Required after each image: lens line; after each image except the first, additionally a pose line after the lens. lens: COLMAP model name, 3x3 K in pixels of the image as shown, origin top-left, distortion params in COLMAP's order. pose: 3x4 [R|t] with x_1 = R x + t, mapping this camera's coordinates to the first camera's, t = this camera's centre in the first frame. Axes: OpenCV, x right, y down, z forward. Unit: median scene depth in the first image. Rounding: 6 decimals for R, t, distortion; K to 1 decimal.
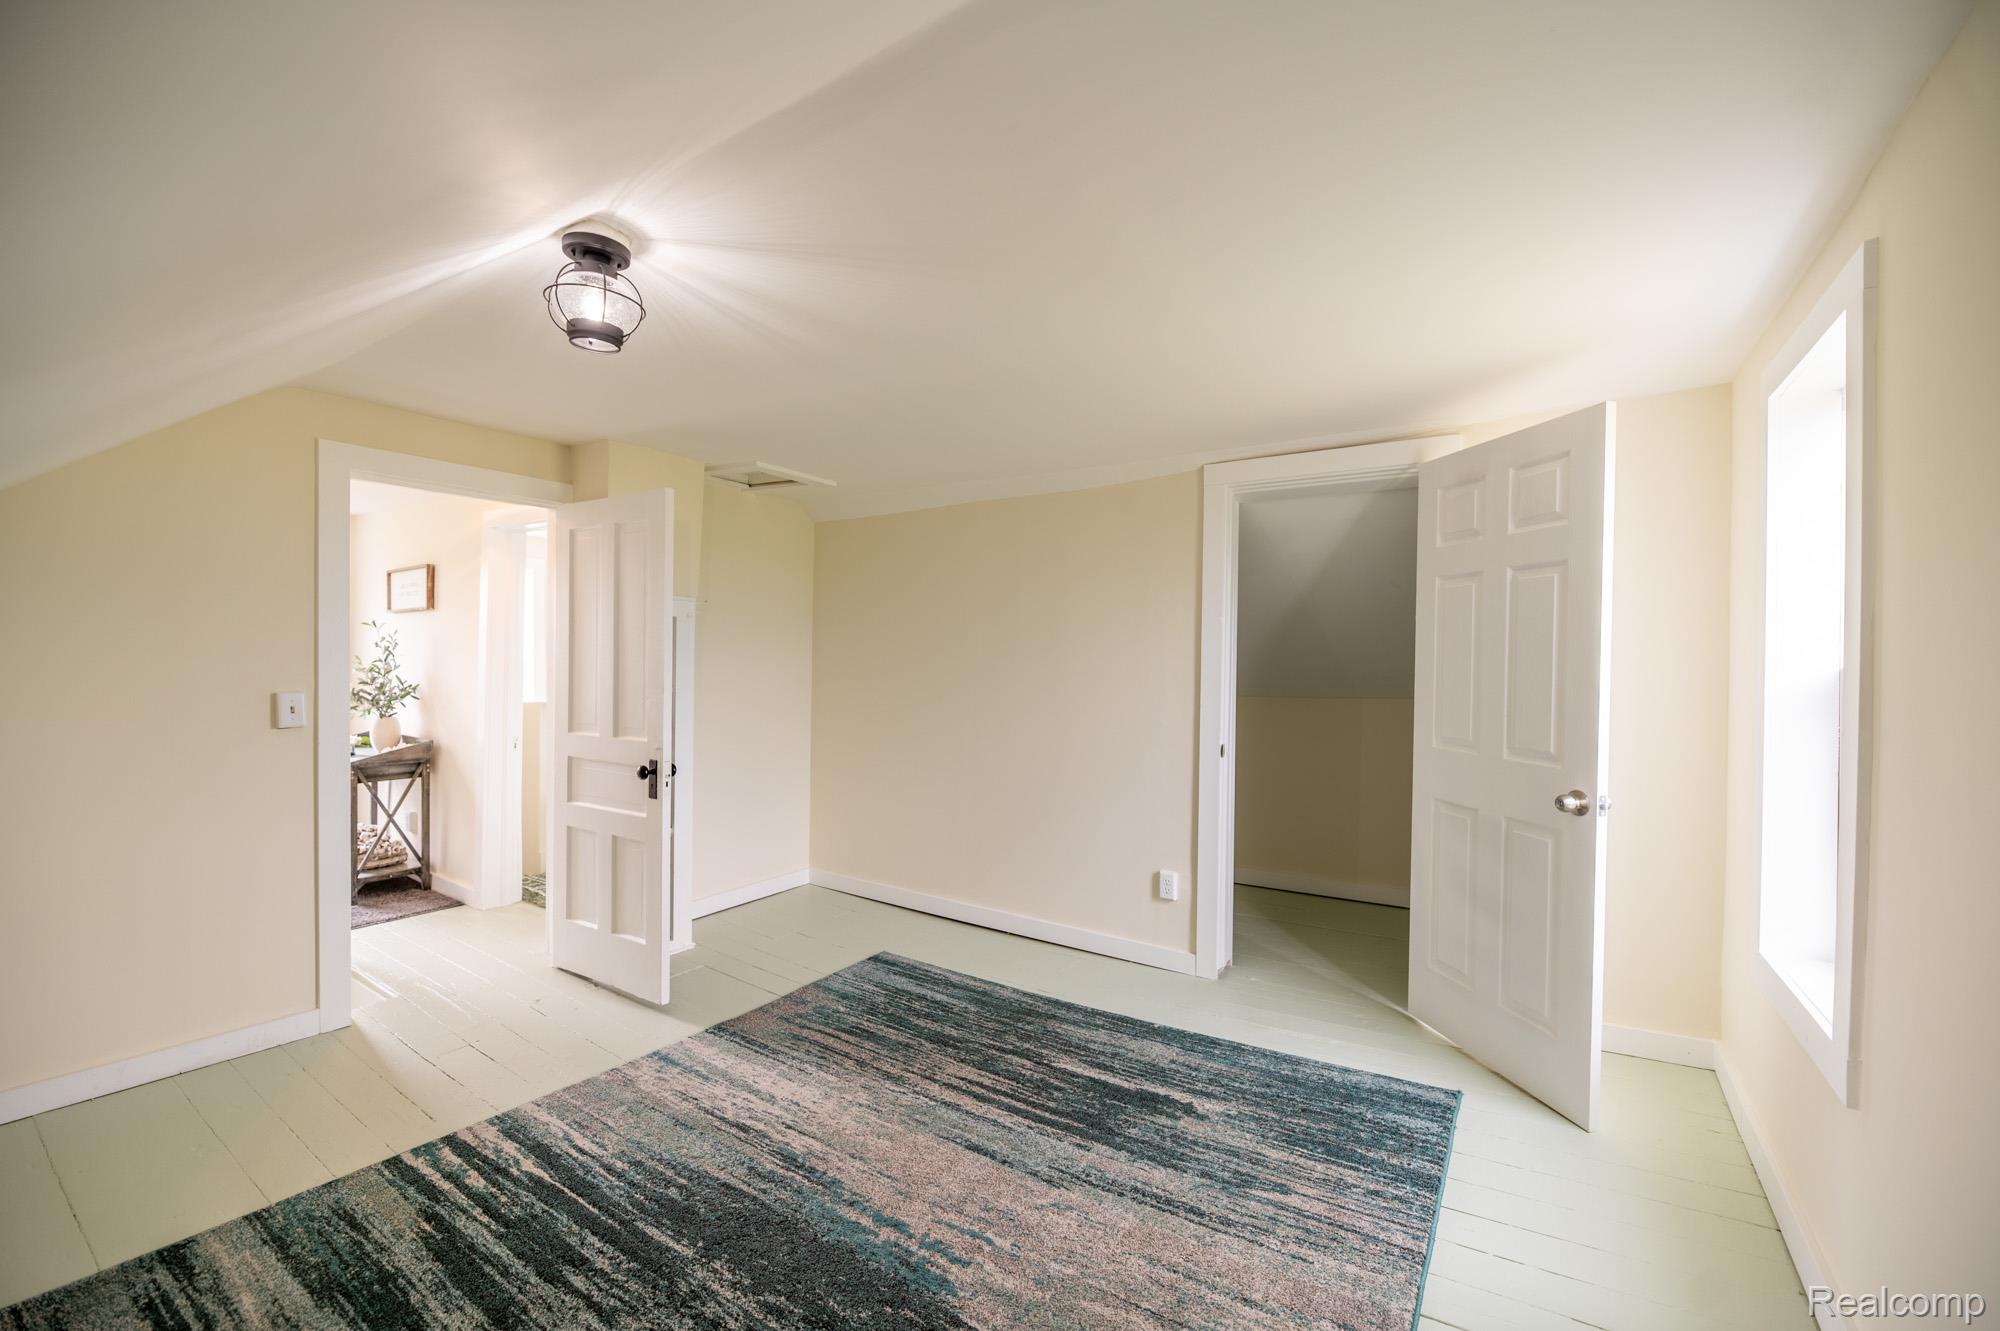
lens RADIAL K [[817.7, 0, 1009.7], [0, 817.7, 665.3], [0, 0, 1]] dist [-0.001912, -0.001753]
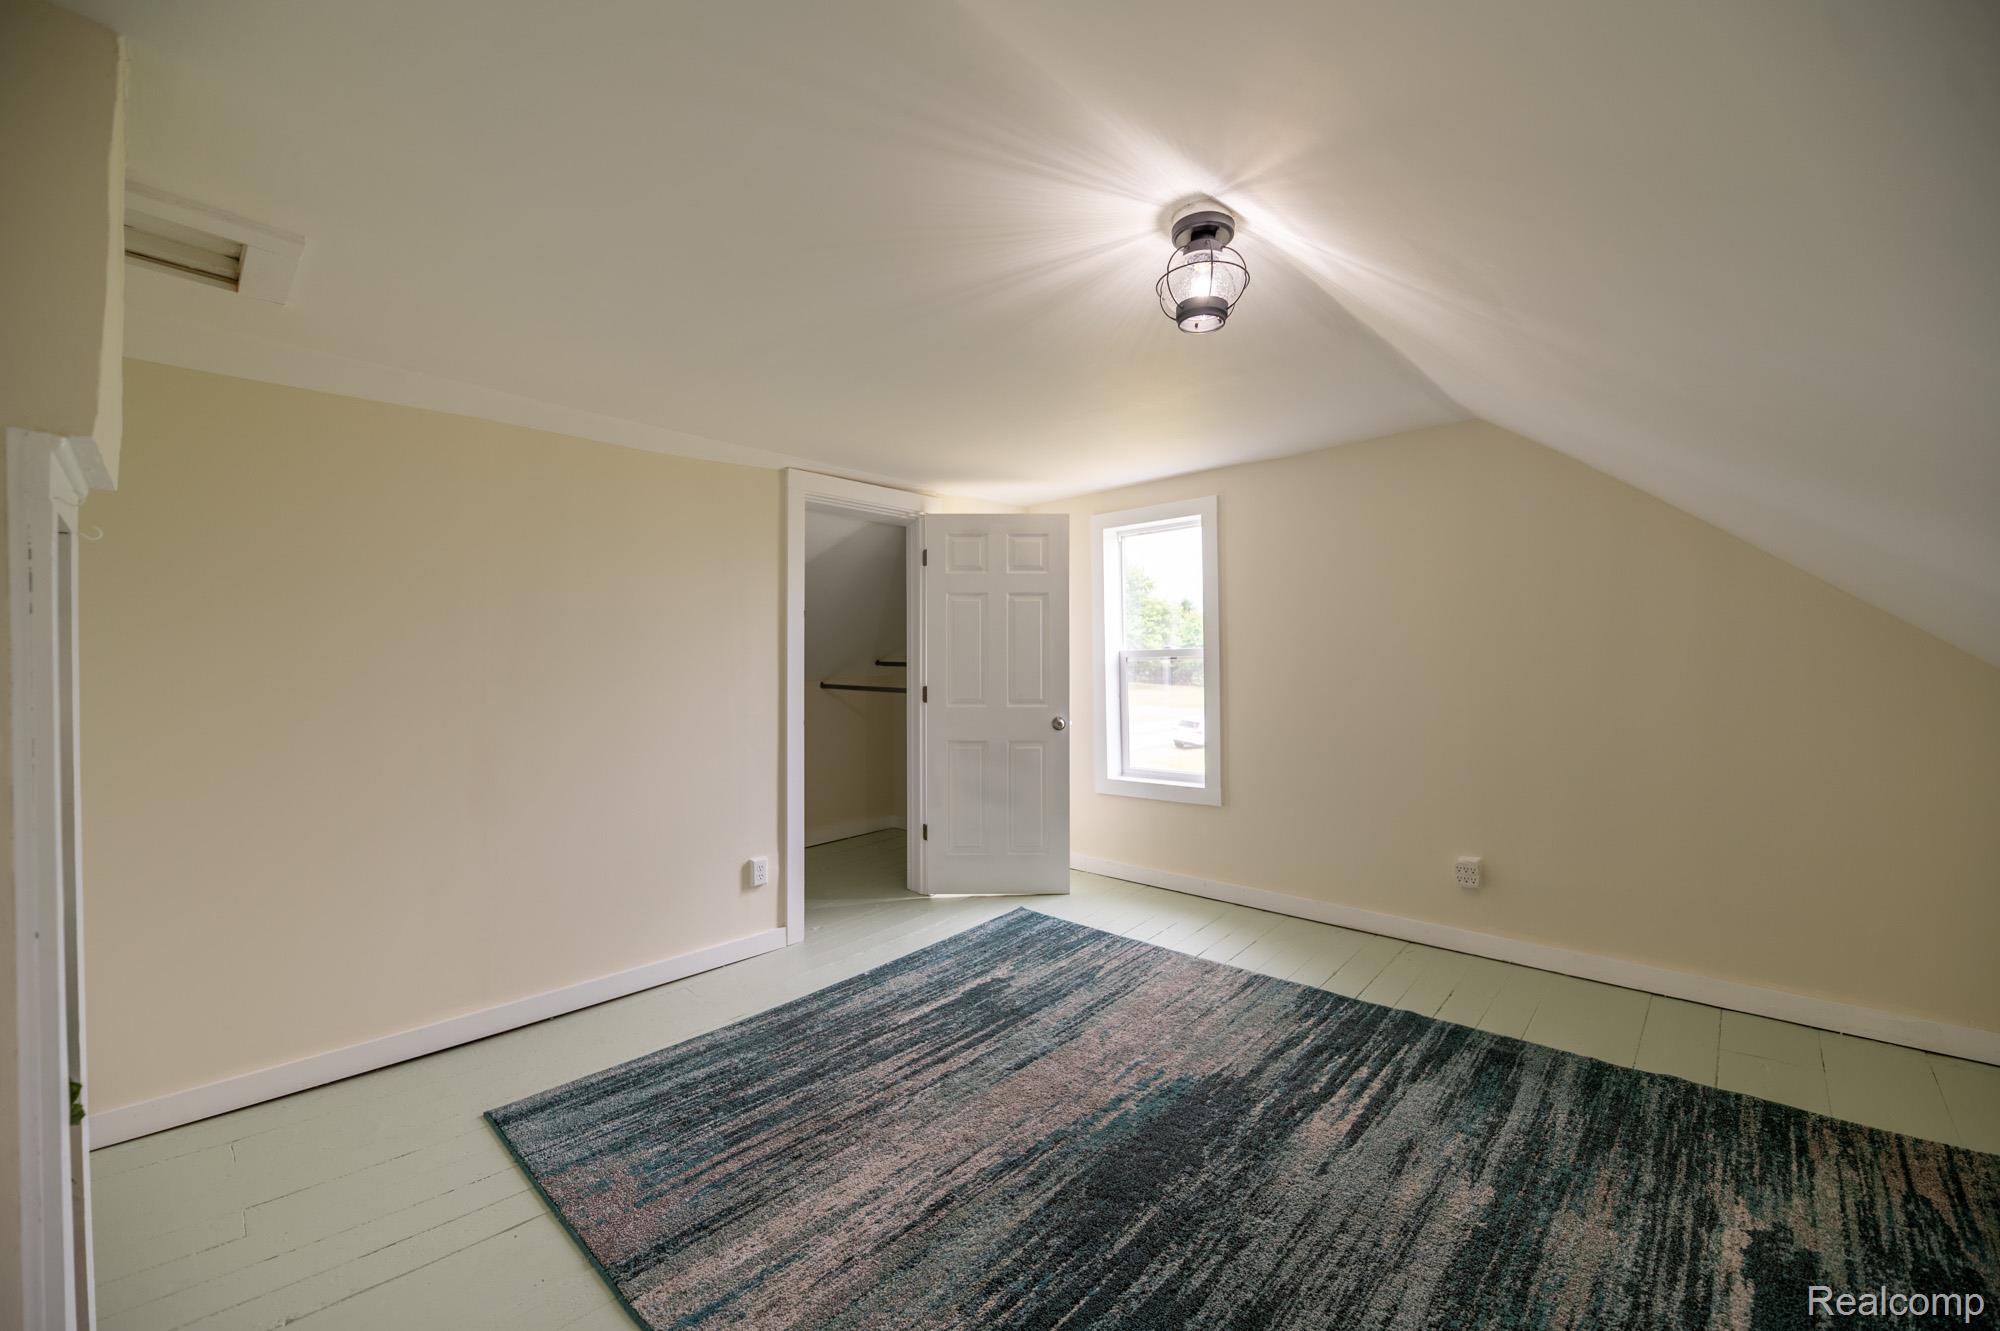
lens RADIAL K [[817.7, 0, 1010.8], [0, 817.7, 659.6], [0, 0, 1]] dist [-0.001912, -0.001753]
pose [[0.144893, -0.008858, 0.989408, -1.033268], [0.018768, 0.999805, 0.006203, 0.008058], [-0.989269, 0.017671, 0.145031, 0.729590]]
